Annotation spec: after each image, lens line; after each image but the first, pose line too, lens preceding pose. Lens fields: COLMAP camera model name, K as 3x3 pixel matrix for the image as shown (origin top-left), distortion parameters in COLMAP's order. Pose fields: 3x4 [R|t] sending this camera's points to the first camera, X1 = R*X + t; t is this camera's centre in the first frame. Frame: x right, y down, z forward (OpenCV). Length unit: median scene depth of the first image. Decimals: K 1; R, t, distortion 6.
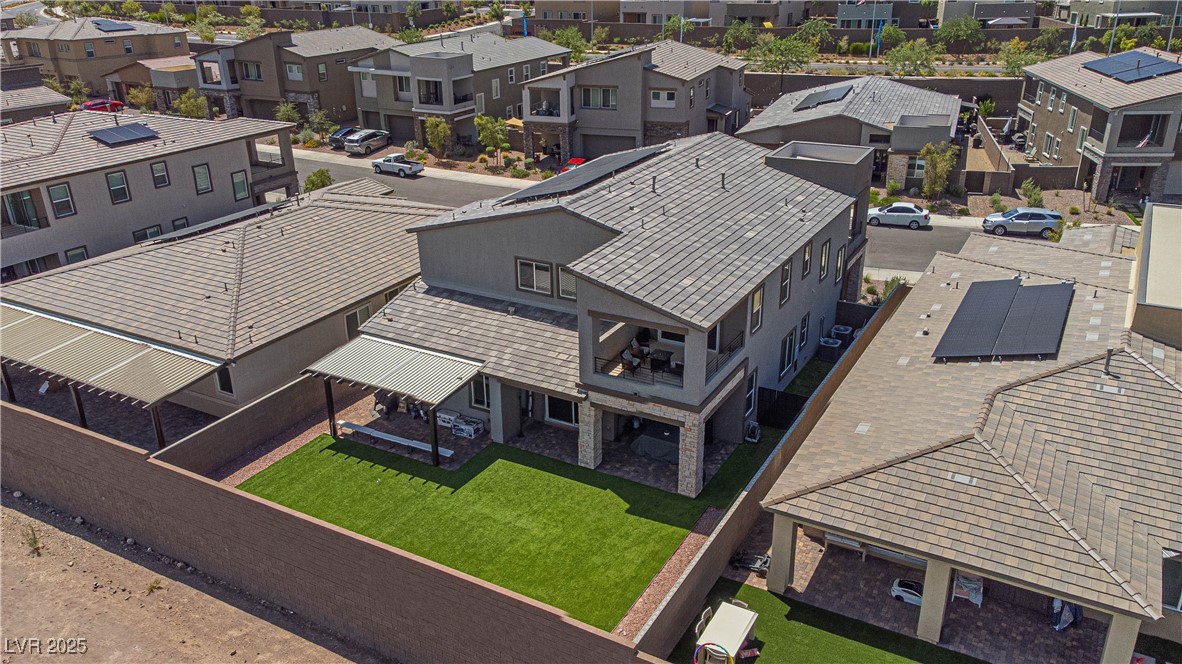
lens RADIAL K [[872.0, 0, 573.2], [0, 872.0, 279.6], [0, 0, 1]] dist [0.021399, 0.041729]
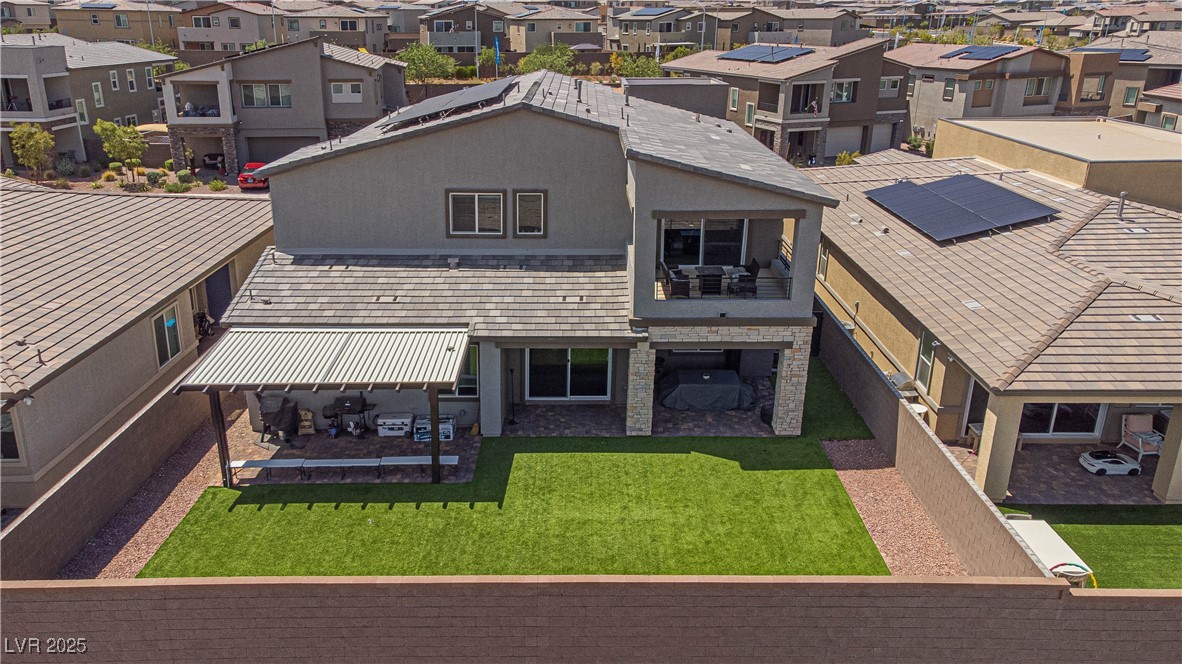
lens RADIAL K [[872.0, 0, 570.9], [0, 872.0, 289.2], [0, 0, 1]] dist [0.021399, 0.041729]
pose [[0.870308, -0.121230, 0.477355, -0.316170], [0.146333, 0.989112, -0.015596, 0.078453], [-0.470267, 0.083426, 0.878572, 0.301207]]
